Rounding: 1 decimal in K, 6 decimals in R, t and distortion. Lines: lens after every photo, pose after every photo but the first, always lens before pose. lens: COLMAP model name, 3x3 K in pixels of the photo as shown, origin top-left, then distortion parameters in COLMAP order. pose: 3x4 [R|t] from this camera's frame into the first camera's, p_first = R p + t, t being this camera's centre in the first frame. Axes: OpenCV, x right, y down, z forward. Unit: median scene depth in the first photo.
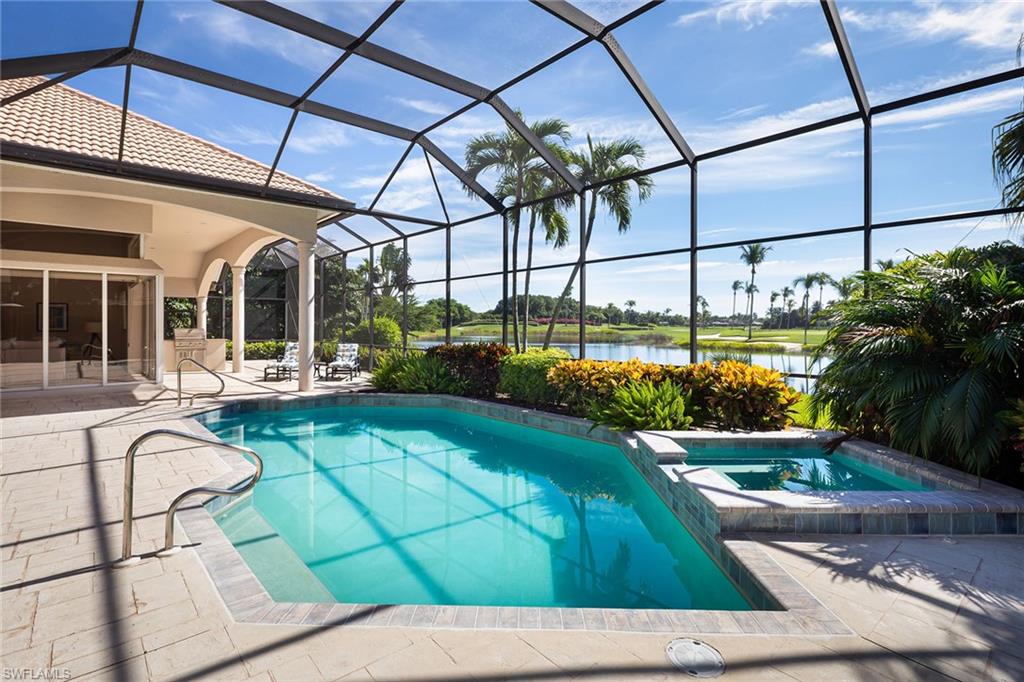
lens RADIAL K [[496.5, 0, 510.3], [0, 496.5, 324.4], [0, 0, 1]] dist [0.001133, -0.001436]
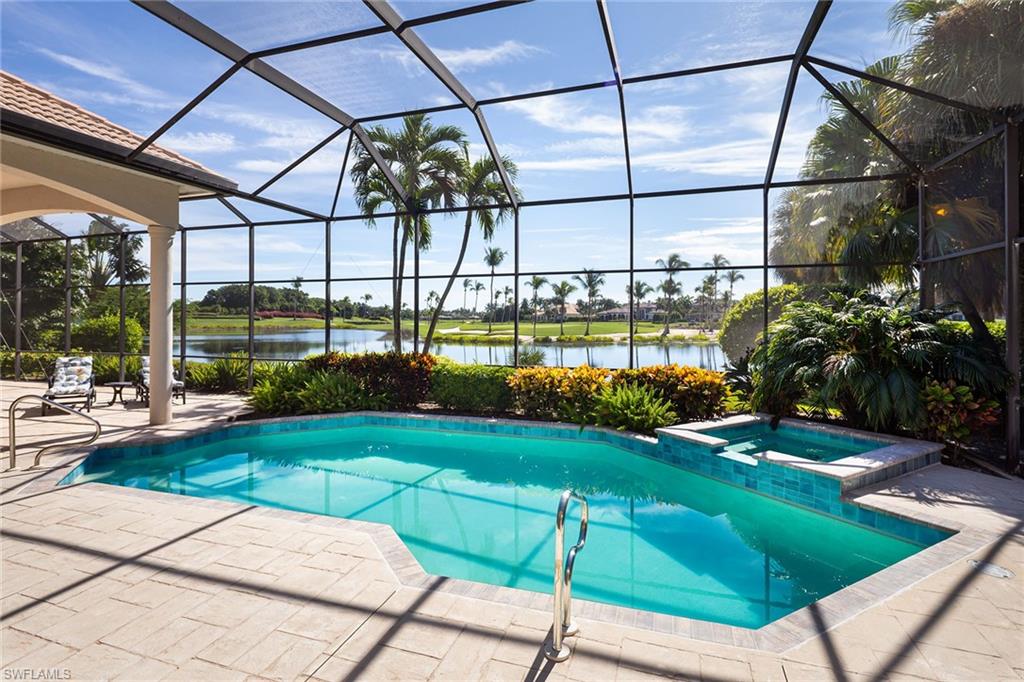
lens RADIAL K [[497.4, 0, 510.7], [0, 497.4, 314.1], [0, 0, 1]] dist [0.001840, -0.000648]
pose [[0.858609, 0.004088, 0.512615, -0.060437], [-0.000287, 0.999972, -0.007493, -0.004714], [-0.512631, 0.006286, 0.858586, 0.013963]]
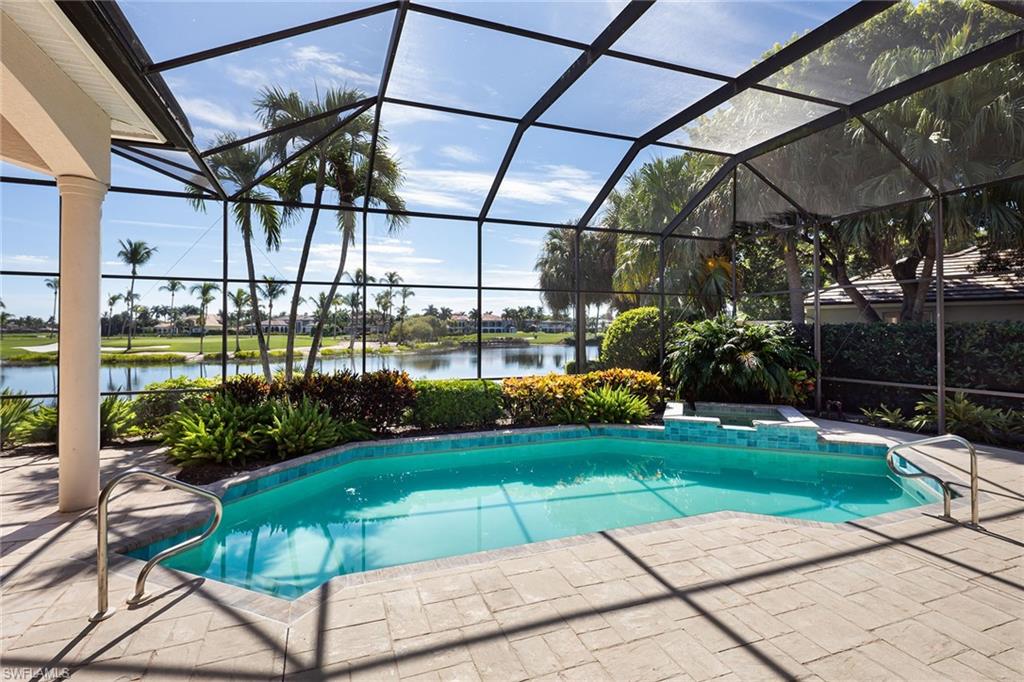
lens RADIAL K [[496.5, 0, 510.3], [0, 496.5, 324.4], [0, 0, 1]] dist [0.001133, -0.001436]
pose [[0.342583, 0.012807, 0.939400, -0.123152], [-0.001118, 0.999912, -0.013224, -0.004702], [-0.939487, 0.003480, 0.342567, 0.083462]]
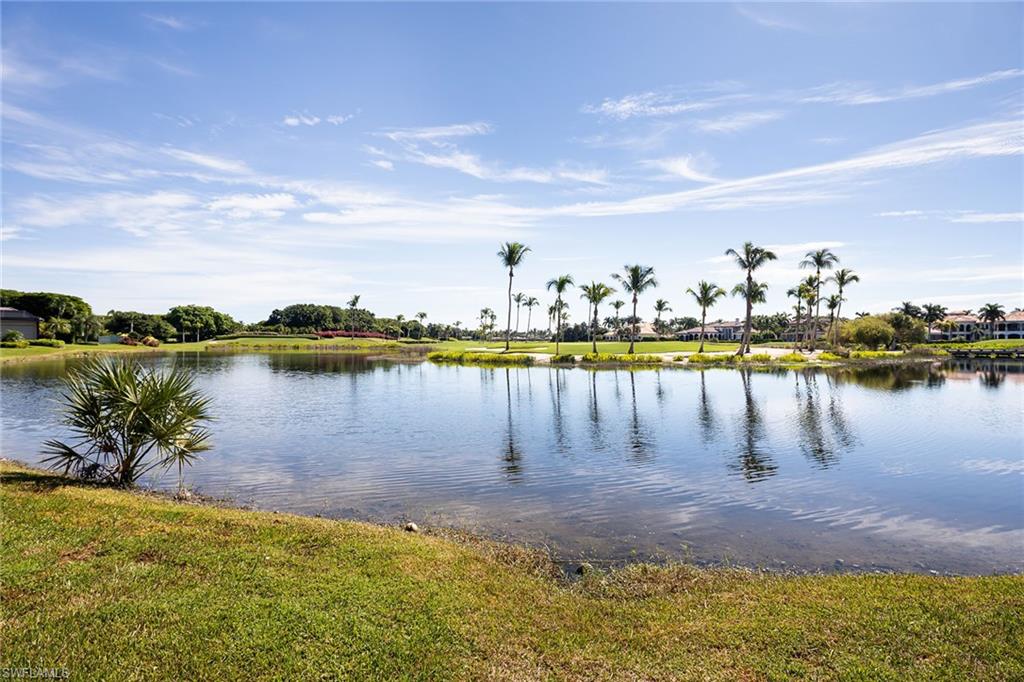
lens RADIAL K [[496.0, 0, 512.0], [0, 496.0, 341.0], [0, 0, 1]] dist [-0.001388, -0.000622]
pose [[0.930725, 0.000452, 0.365721, 0.190038], [-0.001254, 0.999997, 0.001956, 0.012735], [-0.365719, -0.002279, 0.930723, 0.196848]]
